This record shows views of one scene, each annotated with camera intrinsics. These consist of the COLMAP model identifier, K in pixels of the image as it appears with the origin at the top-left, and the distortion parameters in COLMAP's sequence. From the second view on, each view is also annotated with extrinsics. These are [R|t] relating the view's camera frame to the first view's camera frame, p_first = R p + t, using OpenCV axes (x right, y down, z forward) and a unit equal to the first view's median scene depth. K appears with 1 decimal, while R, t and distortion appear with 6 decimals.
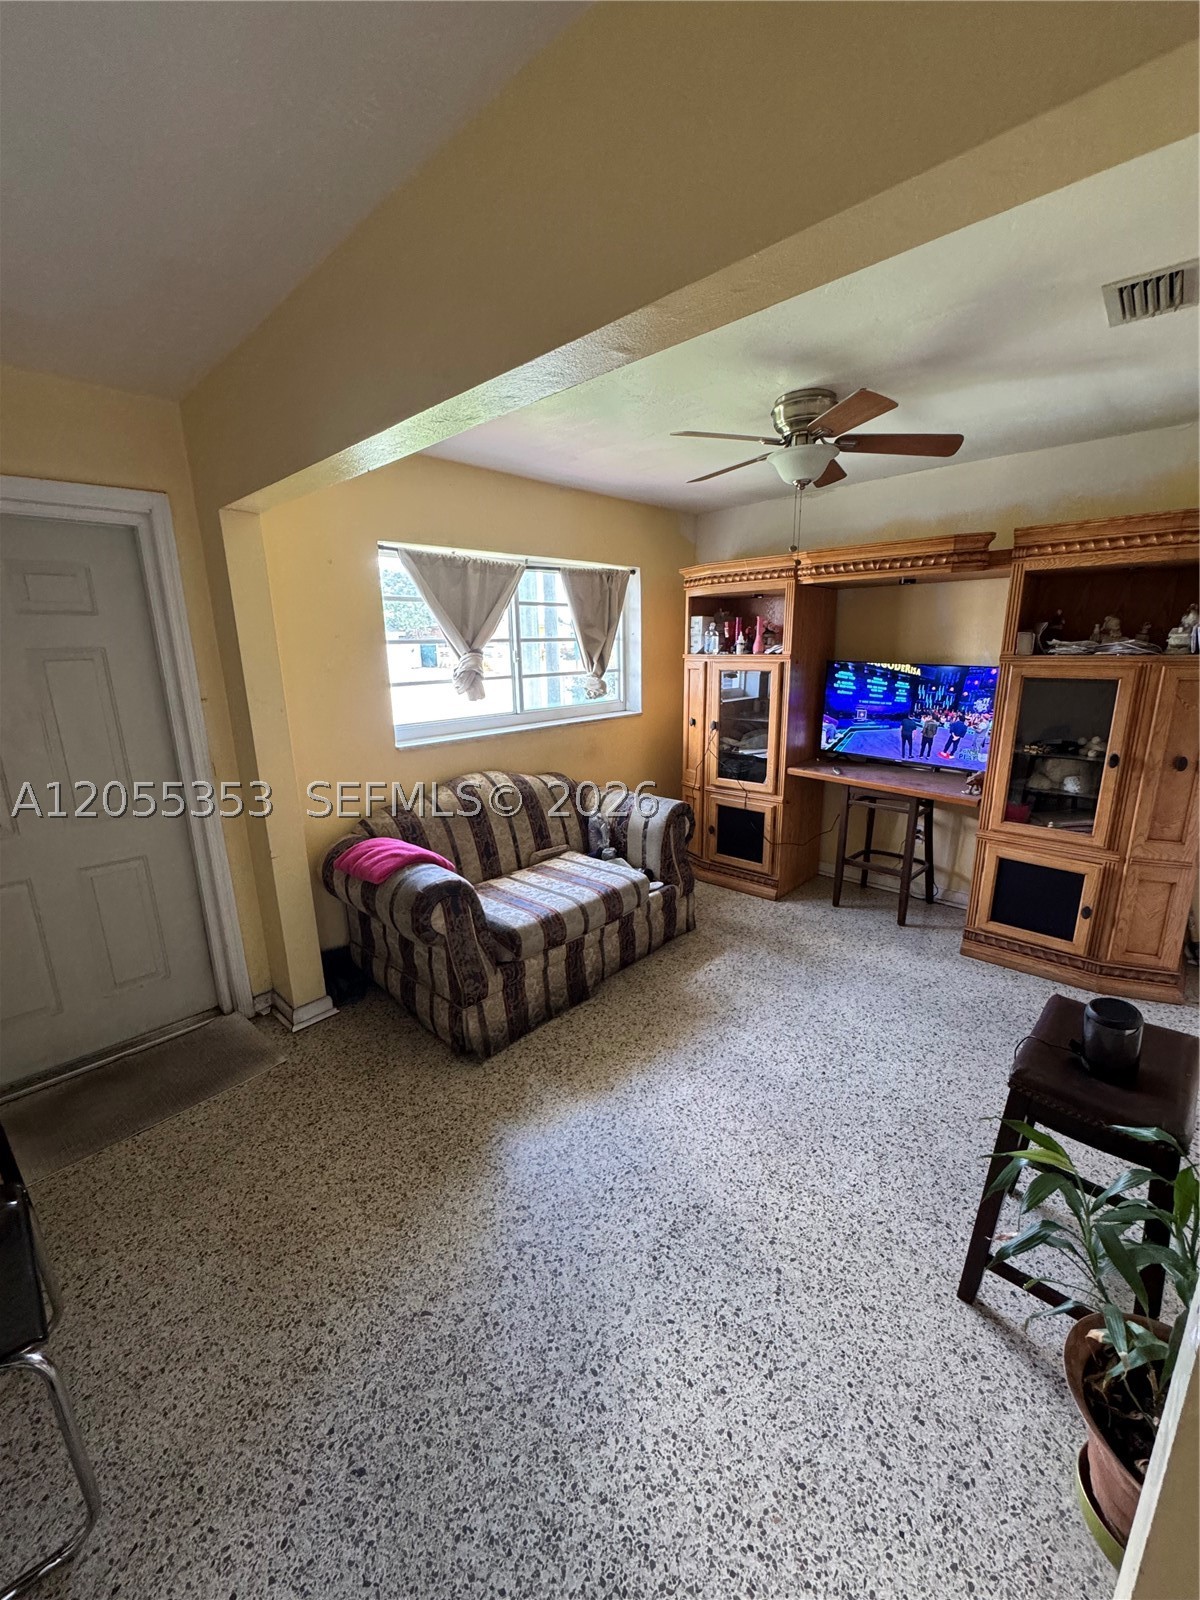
lens RADIAL K [[639.0, 0, 600.0], [0, 639.0, 800.0], [0, 0, 1]] dist [-0.004335, -0.000209]
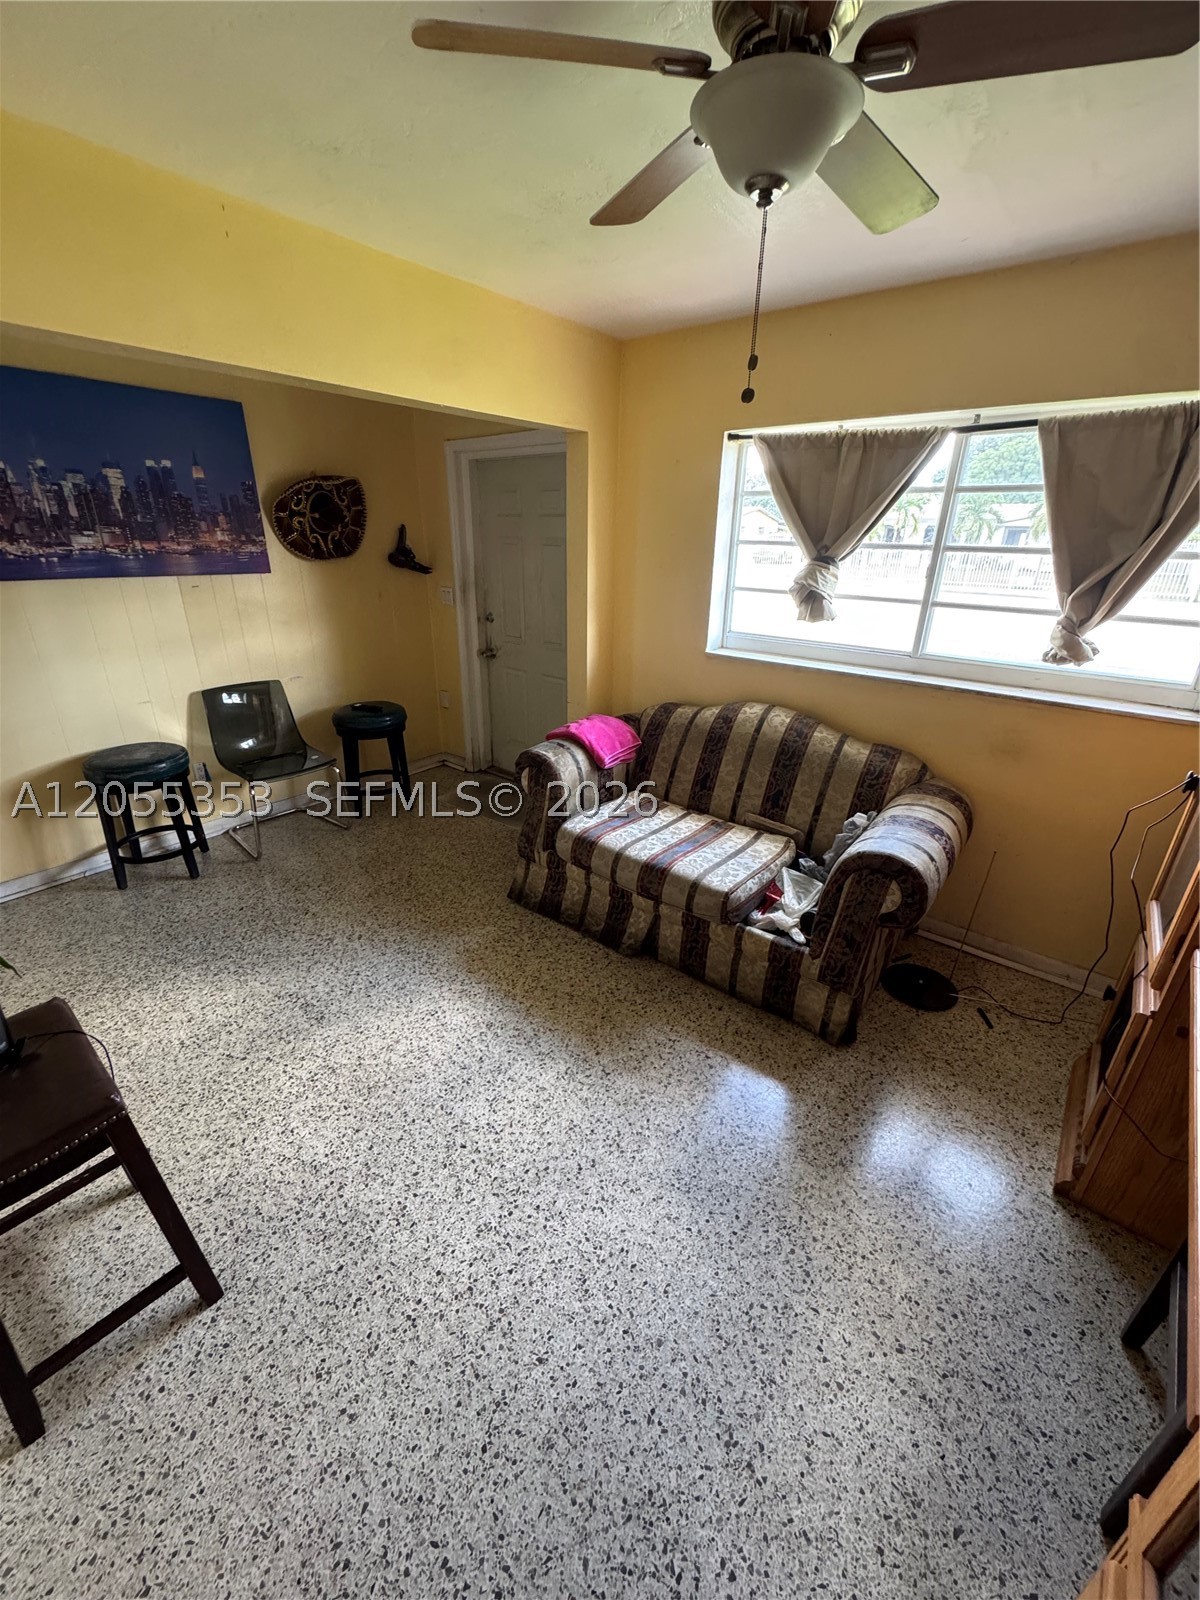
lens RADIAL K [[639.0, 0, 600.0], [0, 639.0, 800.0], [0, 0, 1]] dist [-0.004335, -0.000209]
pose [[0.074316, 0.405890, -0.910896, 0.688198], [-0.255552, 0.890671, 0.376029, -0.212759], [0.963935, 0.204836, 0.169917, 0.724653]]
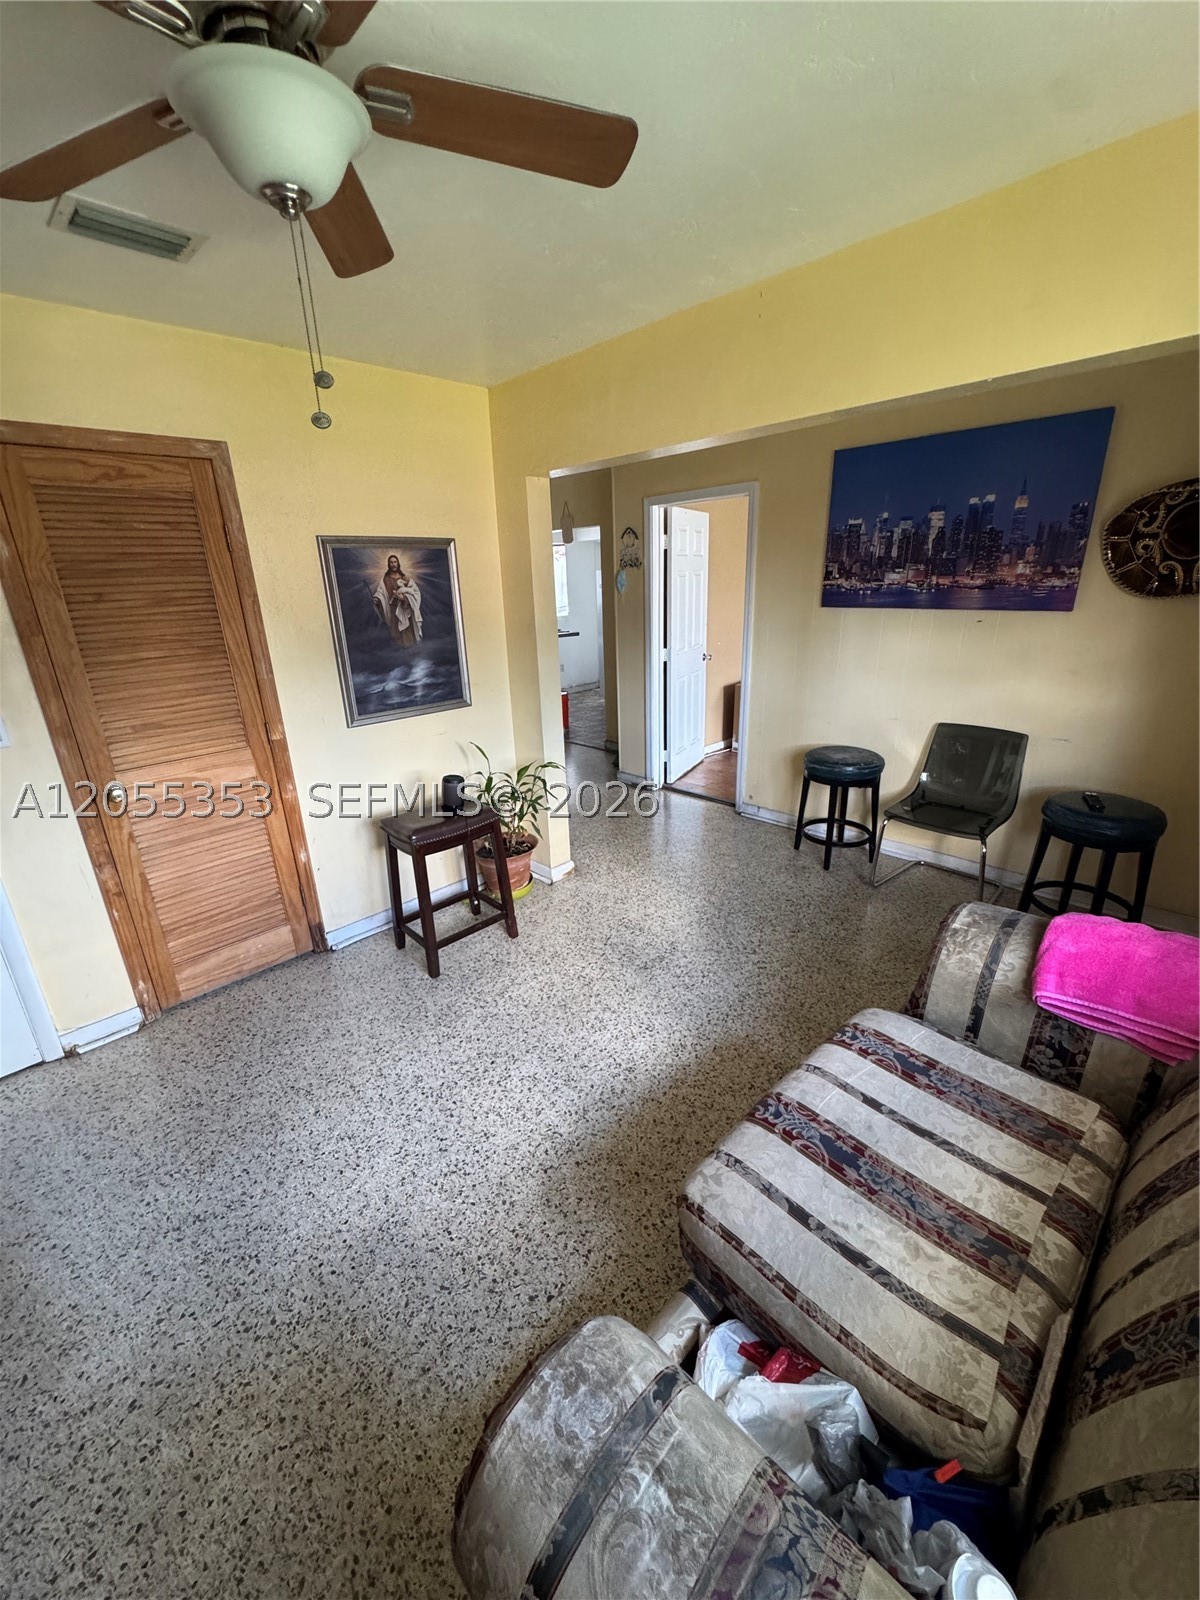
lens RADIAL K [[639.0, 0, 600.0], [0, 639.0, 800.0], [0, 0, 1]] dist [-0.004335, -0.000209]
pose [[-0.997787, 0.037646, 0.054808, 0.095694], [0.061425, 0.837478, 0.543008, -0.312178], [-0.025459, 0.545173, -0.837937, 1.214449]]
